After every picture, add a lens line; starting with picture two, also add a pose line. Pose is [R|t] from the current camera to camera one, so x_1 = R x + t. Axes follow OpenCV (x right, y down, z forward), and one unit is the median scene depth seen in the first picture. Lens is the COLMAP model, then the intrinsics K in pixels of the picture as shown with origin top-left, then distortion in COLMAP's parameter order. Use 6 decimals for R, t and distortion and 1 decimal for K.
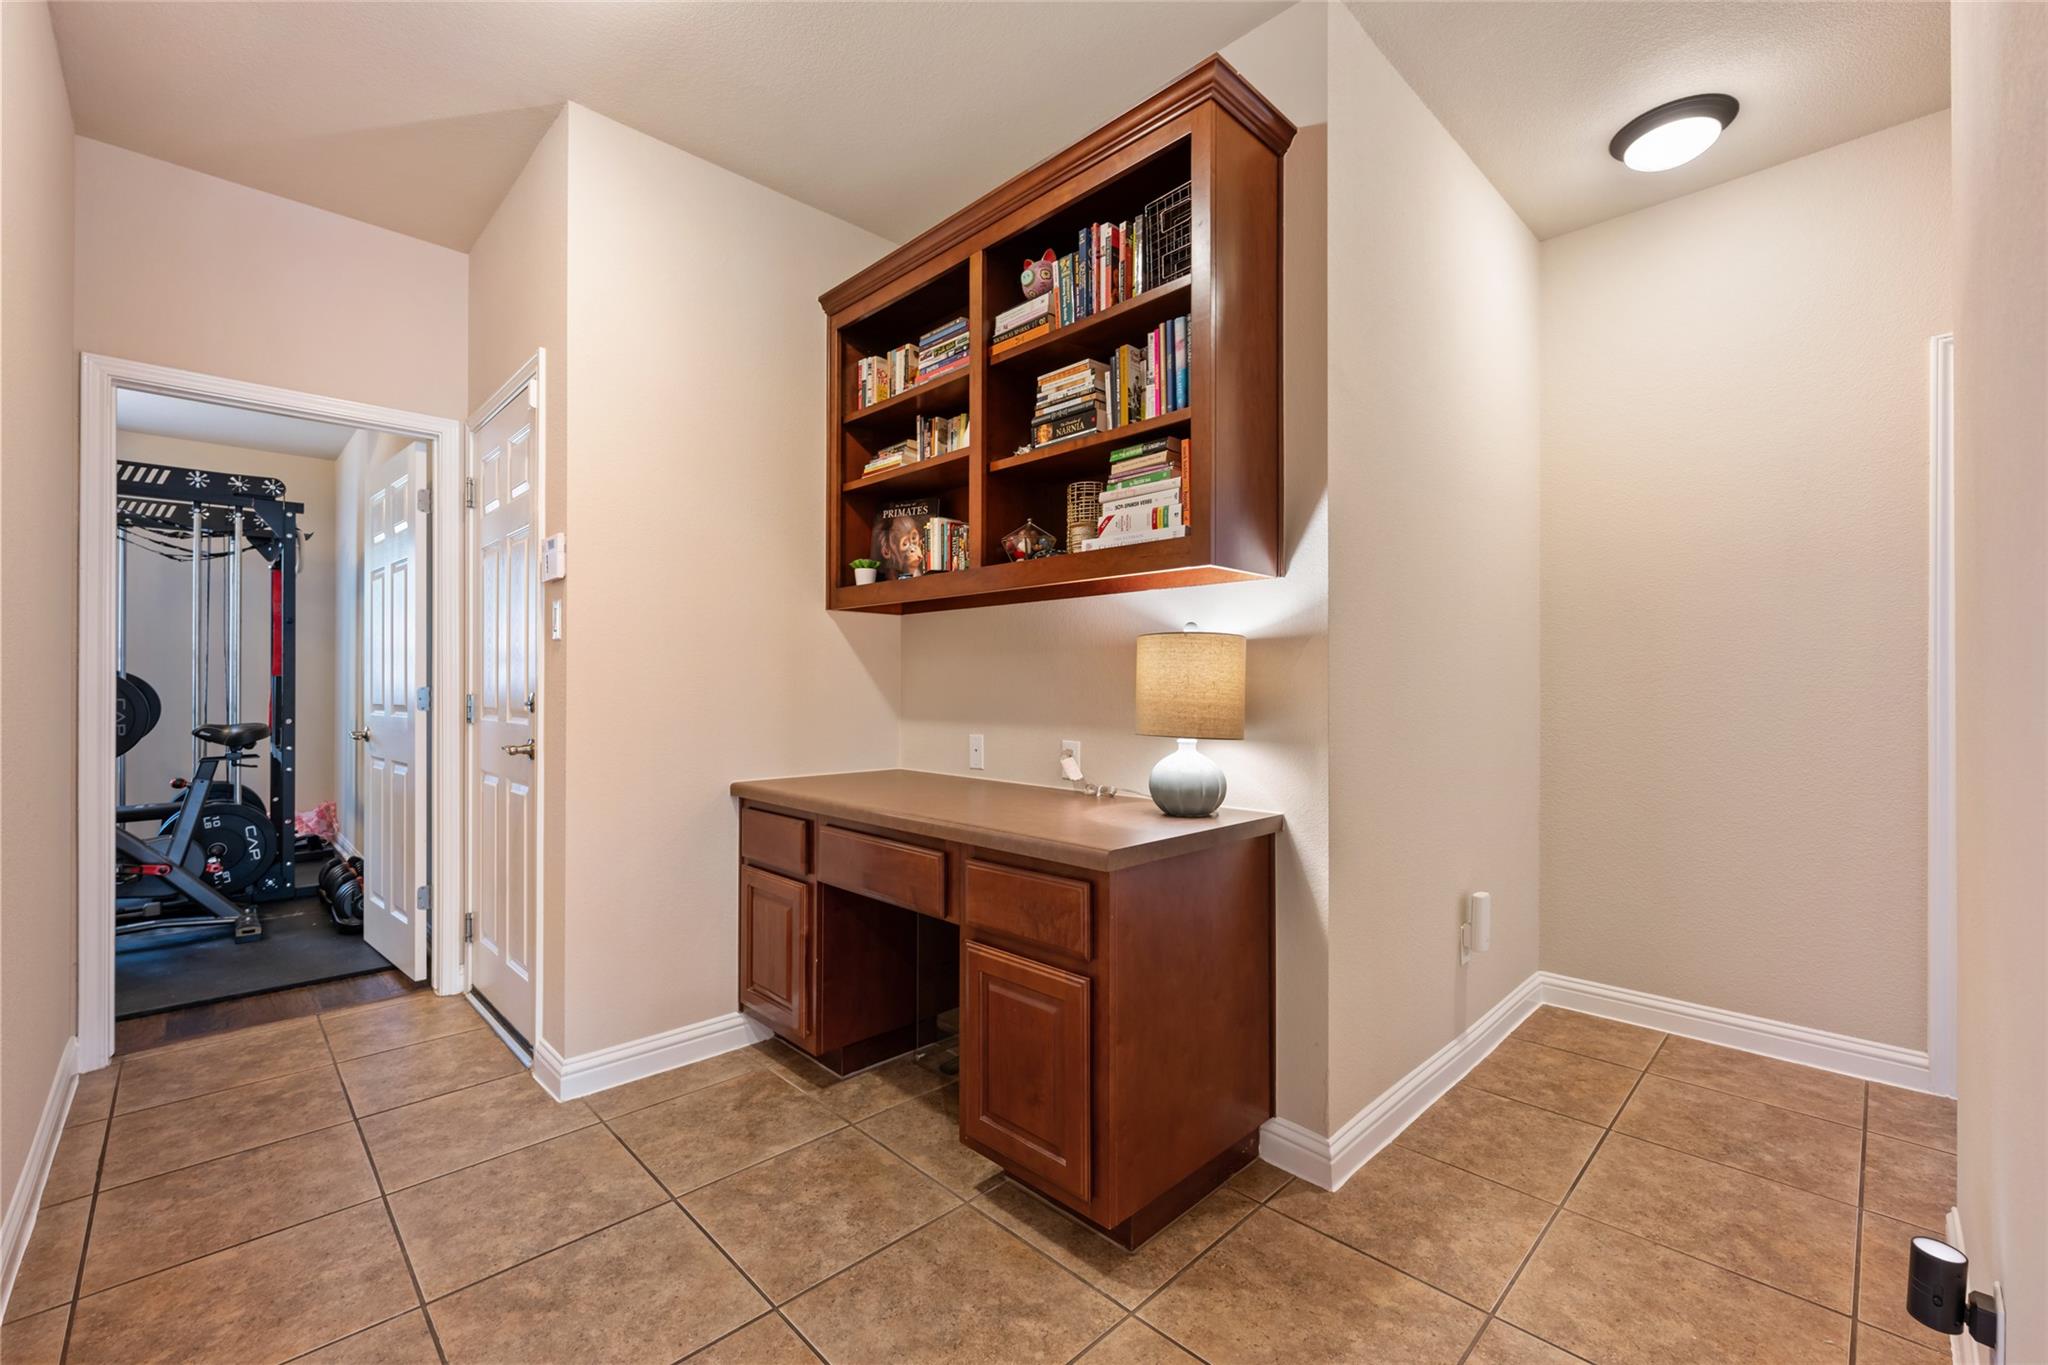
lens RADIAL K [[847.5, 0, 1030.0], [0, 847.5, 685.0], [0, 0, 1]] dist [-0.010628, 0.000175]
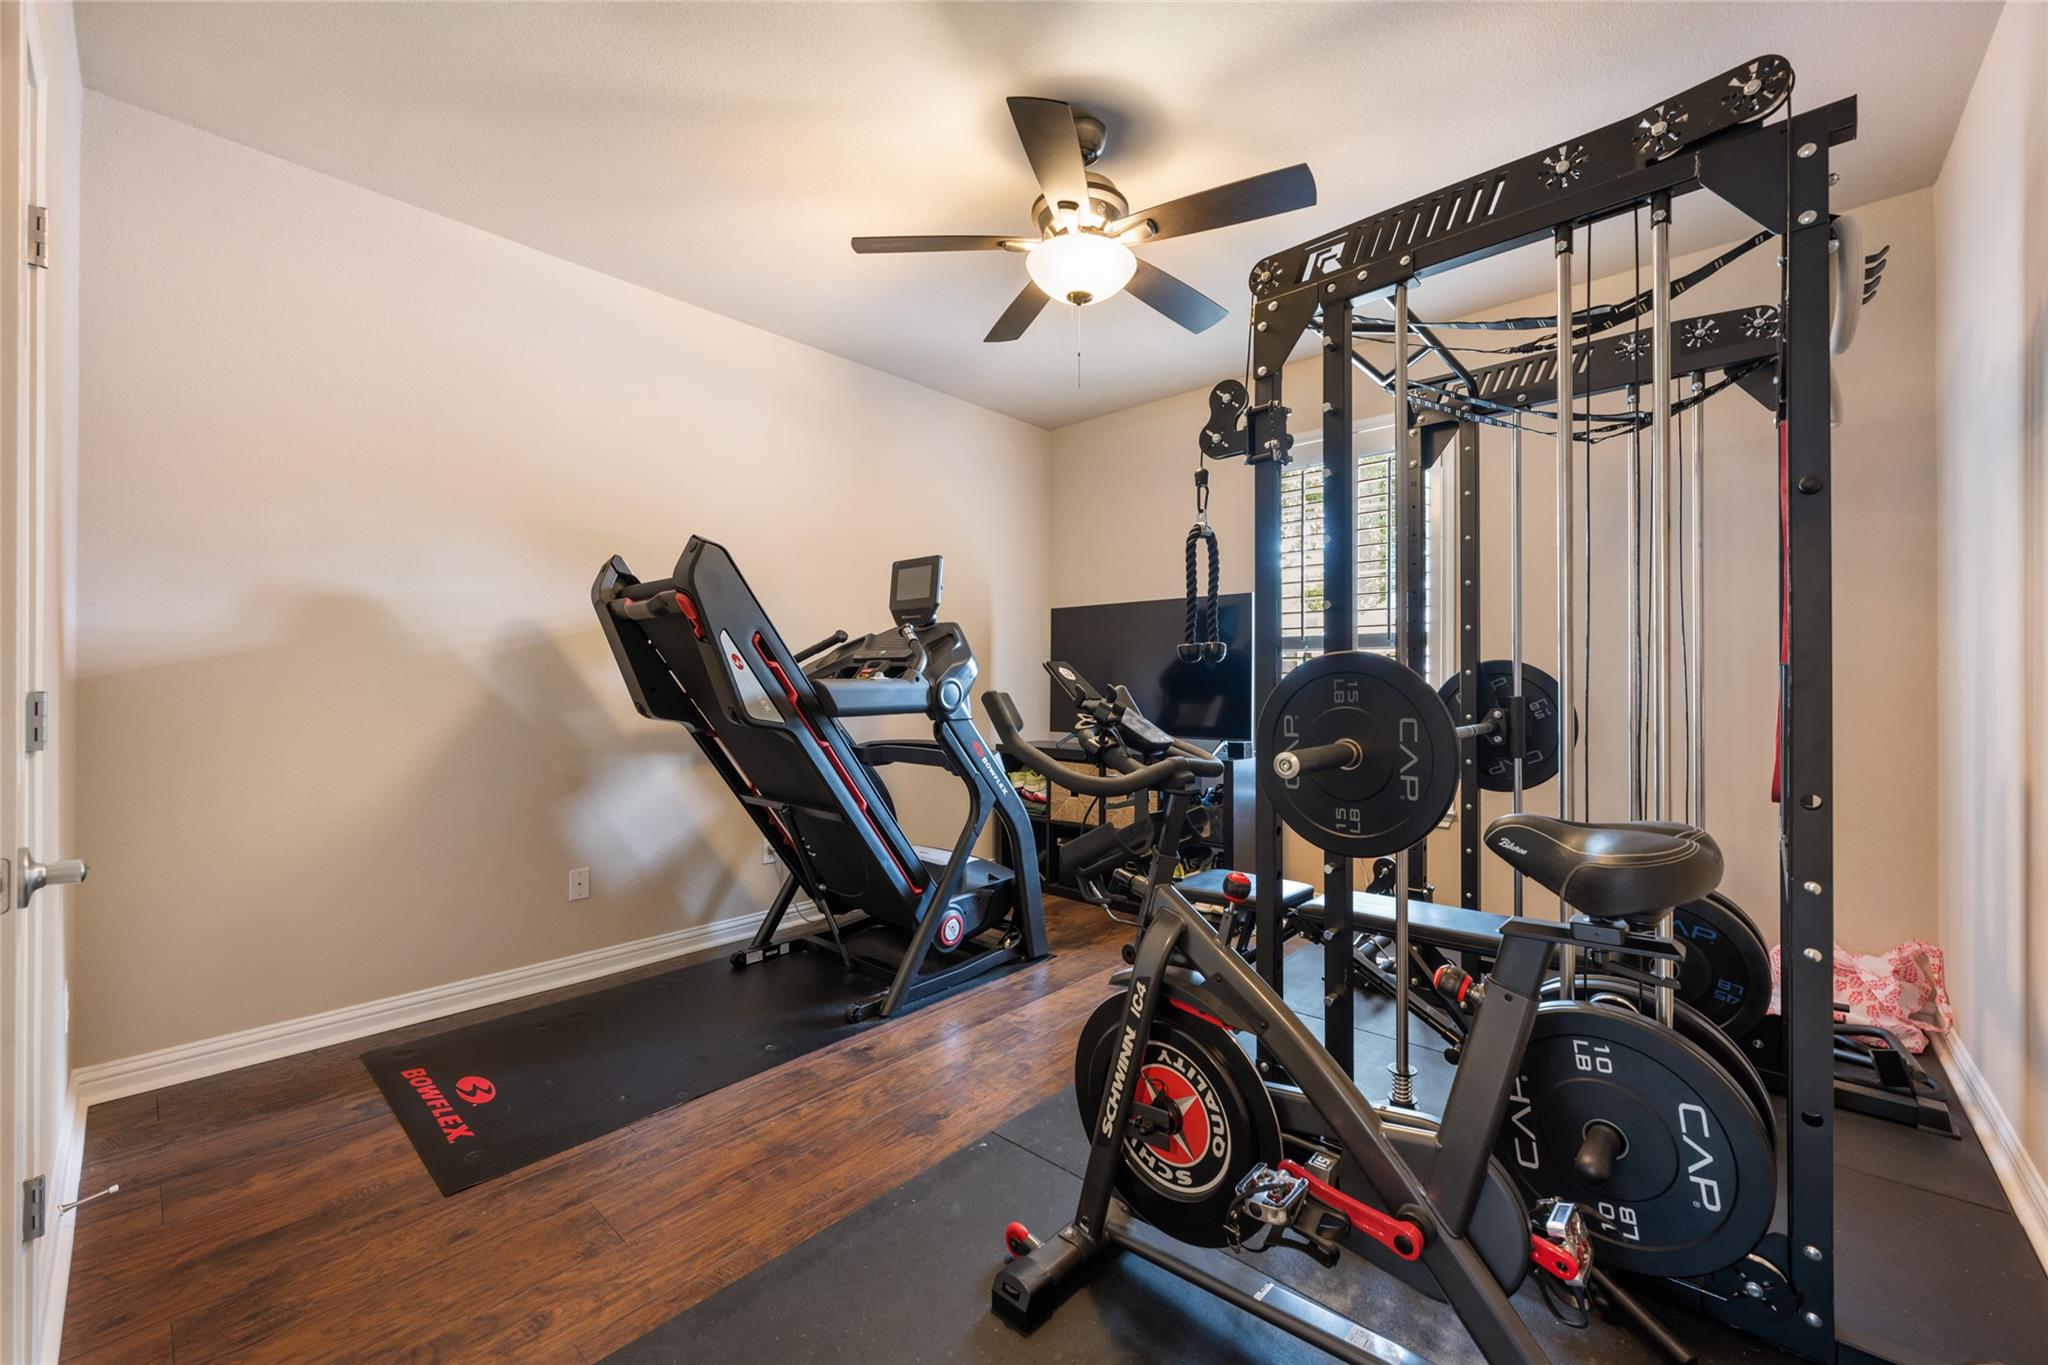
lens RADIAL K [[811.7, 0, 1023.6], [0, 811.7, 683.9], [0, 0, 1]] dist [-0.002492, 0.000879]
pose [[0.059948, -0.003778, -0.998194, -0.594830], [0.005789, 0.999977, -0.003437, -0.000793], [0.998185, -0.005573, 0.059969, 0.685539]]
